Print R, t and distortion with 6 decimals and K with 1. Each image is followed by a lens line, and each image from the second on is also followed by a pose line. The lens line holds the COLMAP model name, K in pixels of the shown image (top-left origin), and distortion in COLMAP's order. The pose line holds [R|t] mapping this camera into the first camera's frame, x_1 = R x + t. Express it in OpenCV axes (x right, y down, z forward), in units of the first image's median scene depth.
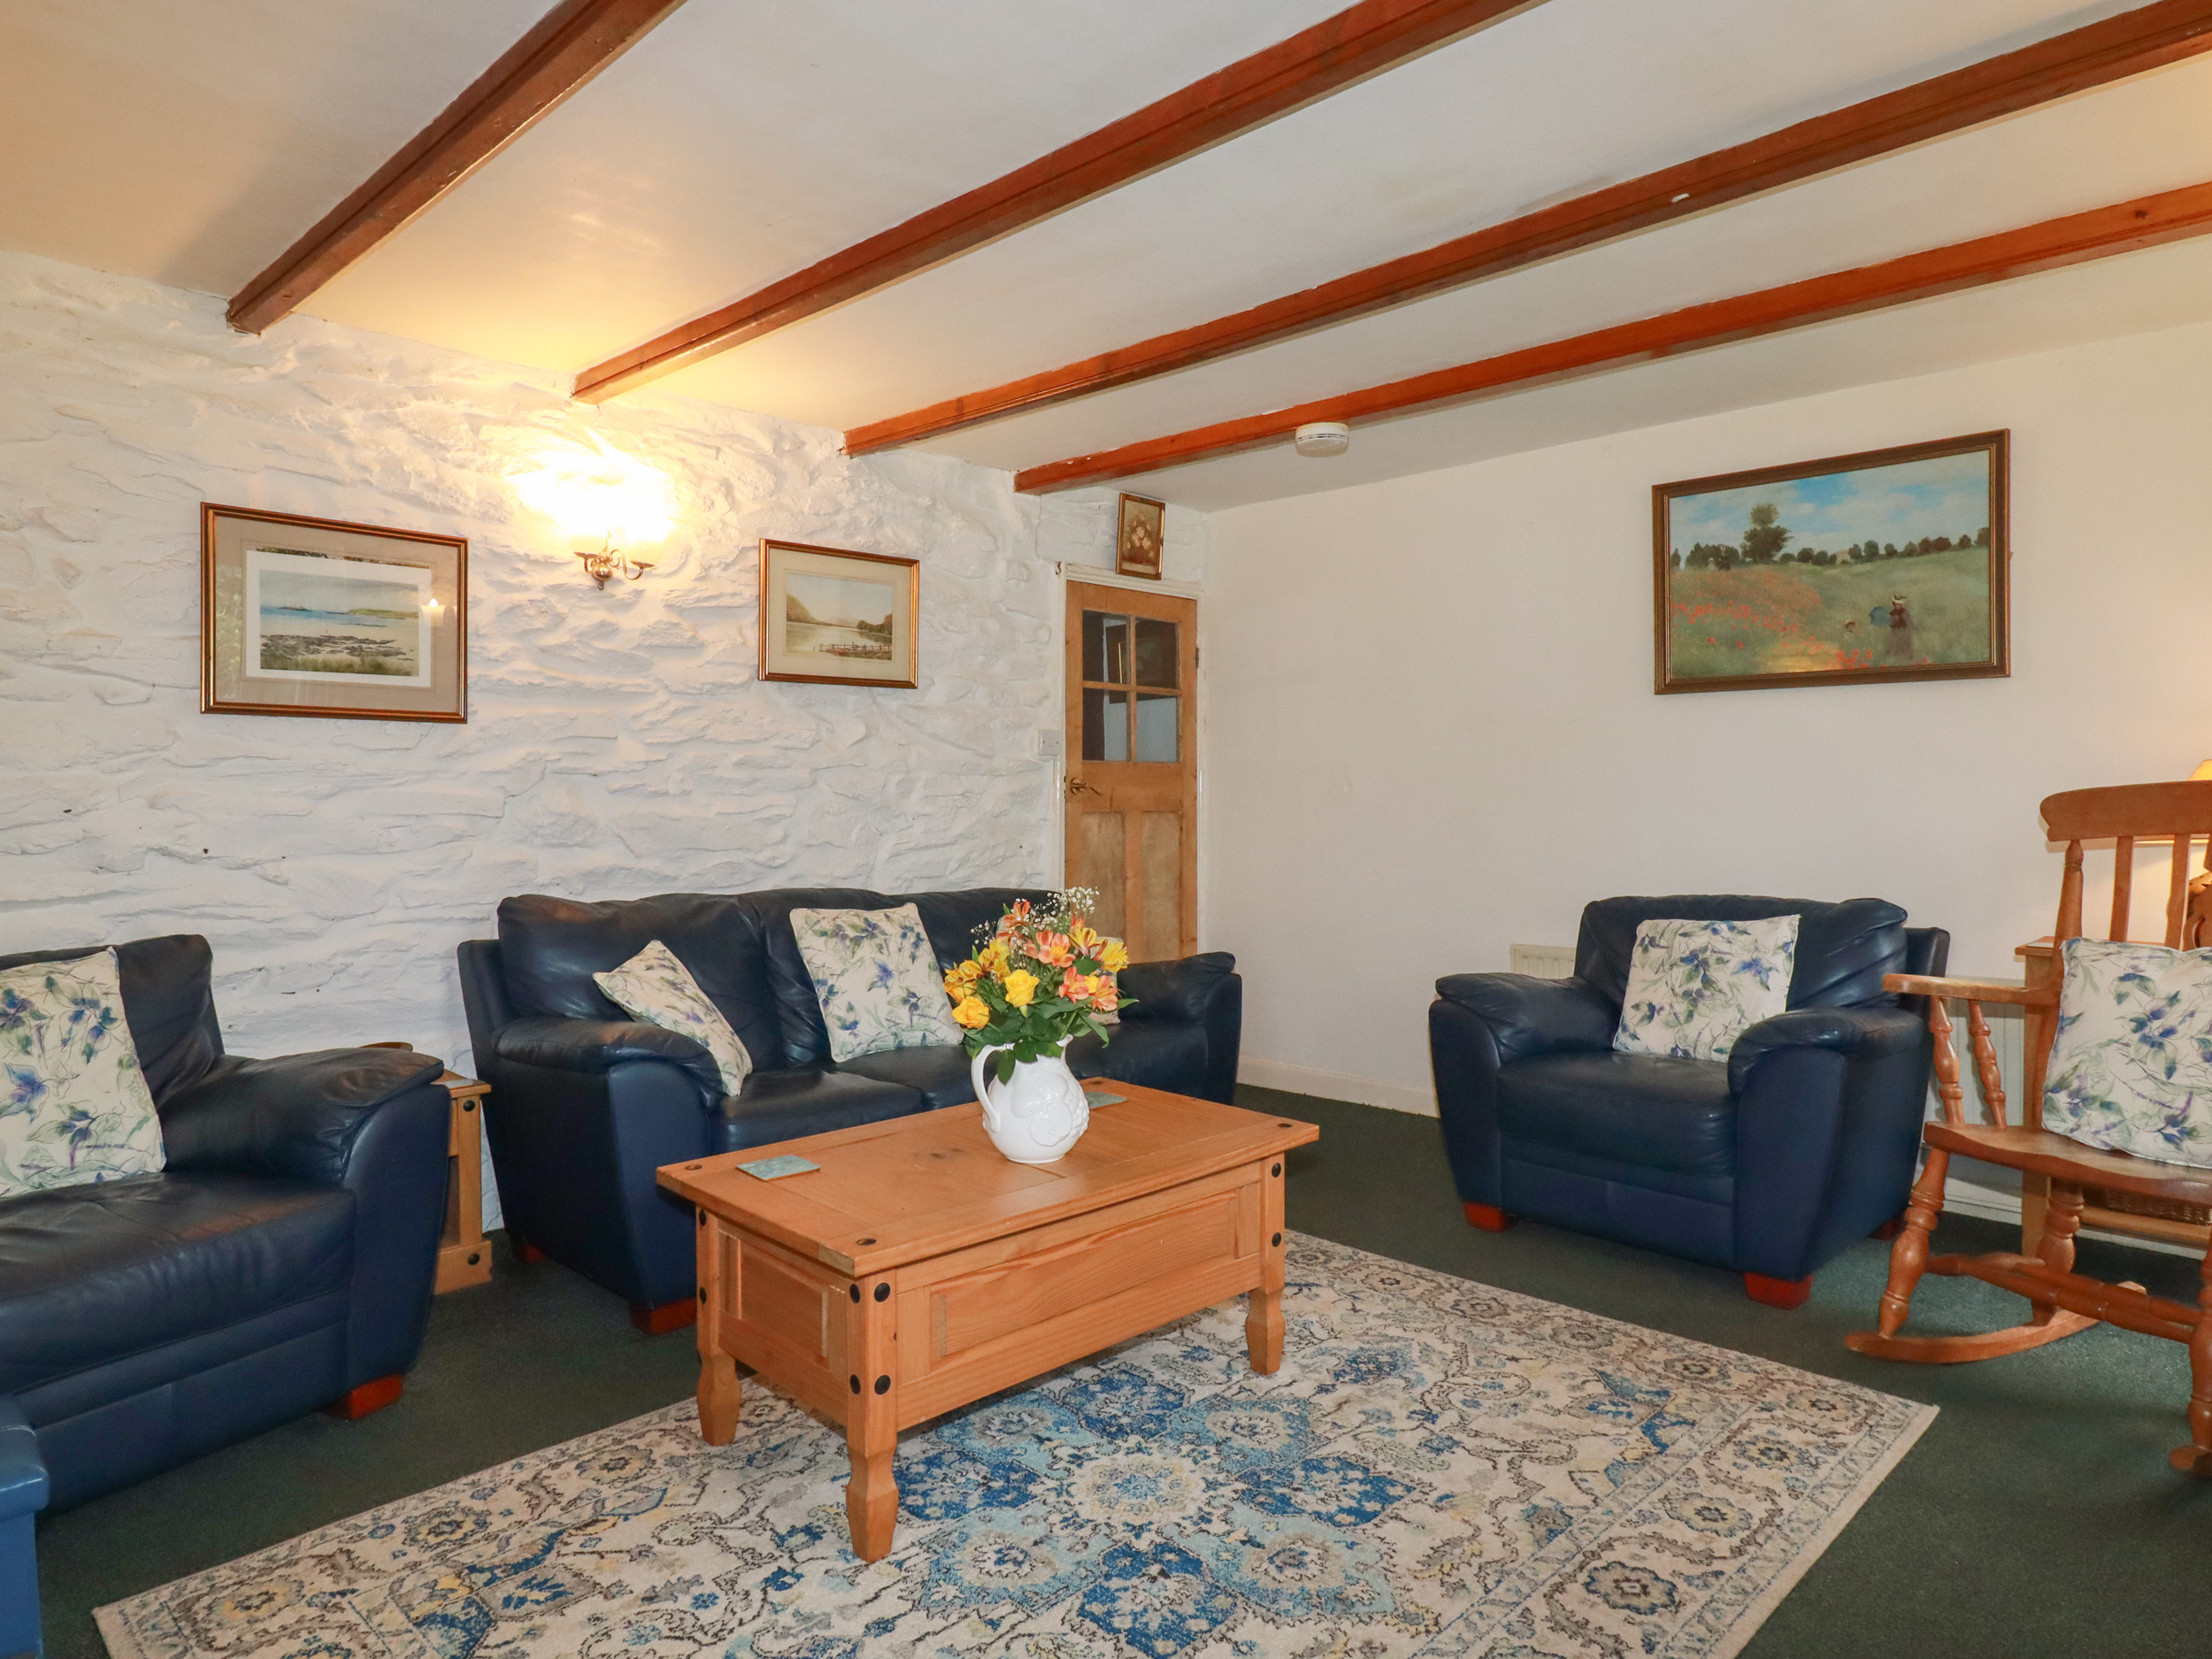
lens RADIAL K [[1322.9, 0, 1117.2], [0, 1322.9, 818.8], [0, 0, 1]] dist [-0.001656, -0.002503]
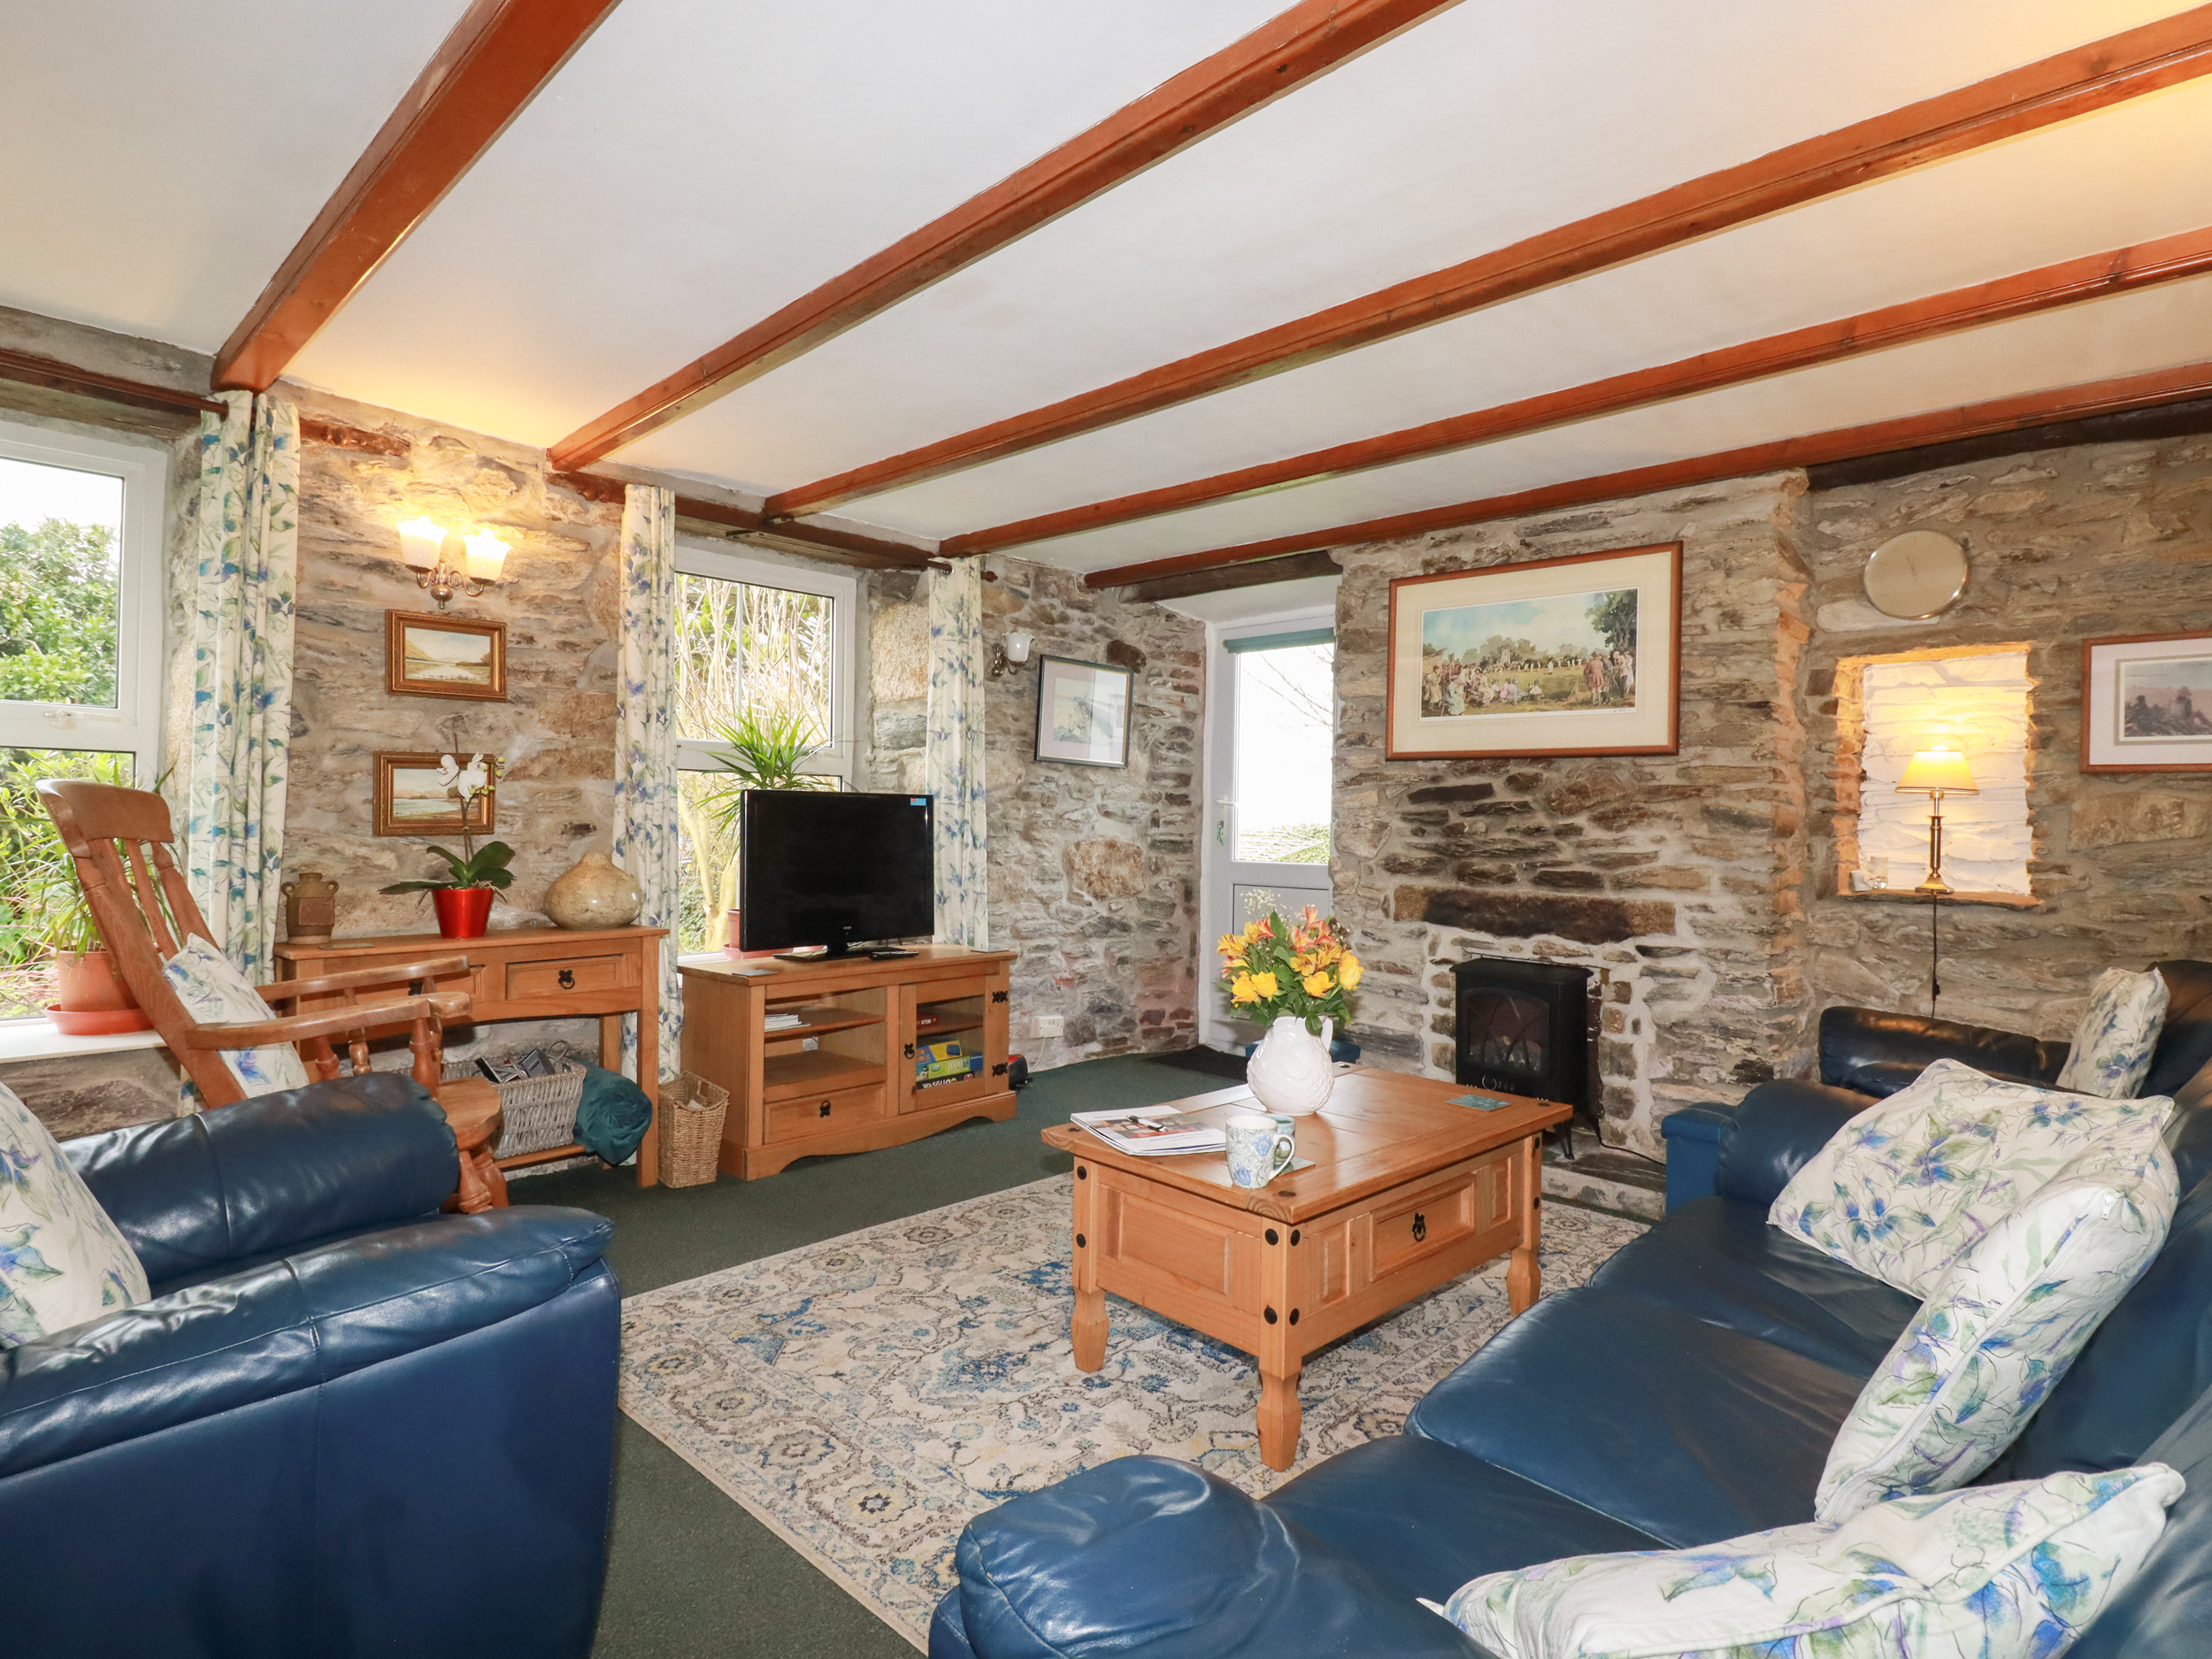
lens RADIAL K [[1157.2, 0, 1112.7], [0, 1157.2, 813.0], [0, 0, 1]] dist [0.003817, -0.015210]
pose [[-0.999876, -0.013748, -0.007650, 0.112567], [-0.013836, 0.999837, 0.011600, -0.030740], [0.007489, 0.011705, -0.999903, 2.013241]]
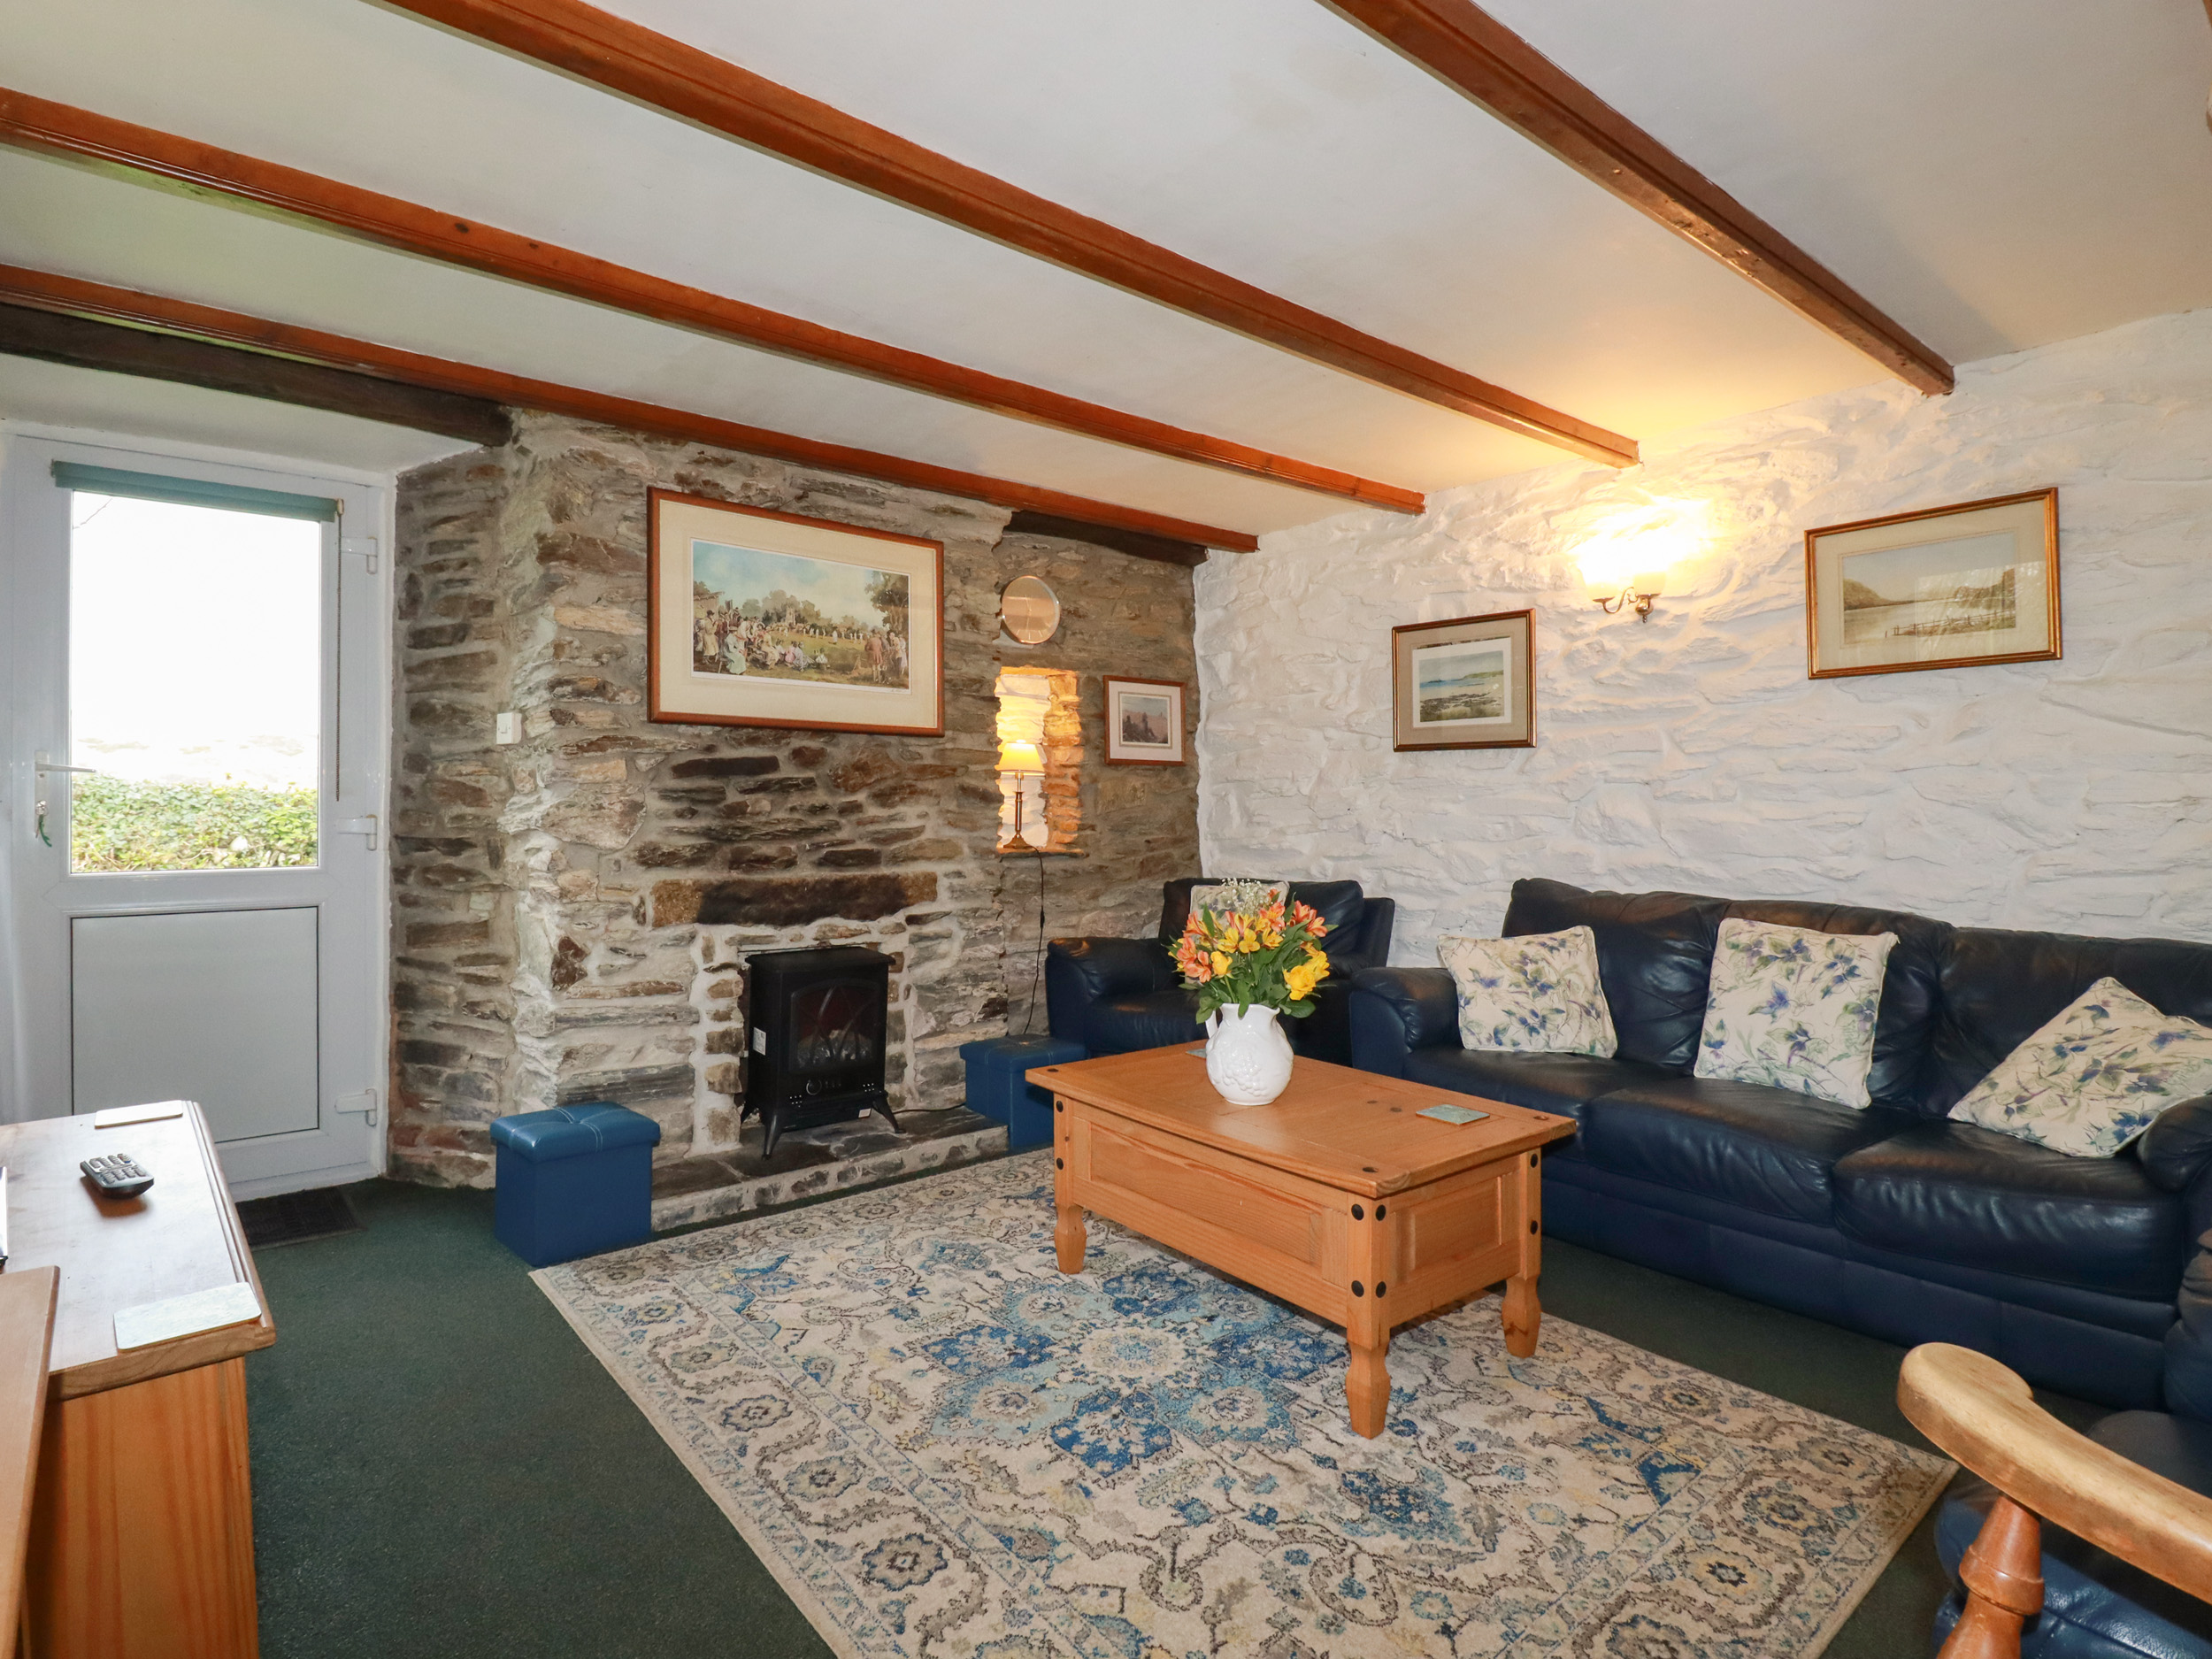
lens RADIAL K [[1157.2, 0, 1112.7], [0, 1157.2, 813.0], [0, 0, 1]] dist [0.003817, -0.015210]
pose [[-0.095928, 0.010279, -0.995335, 0.970101], [-0.019525, 0.999735, 0.012206, -0.016112], [0.995197, 0.020605, -0.095702, 0.944008]]
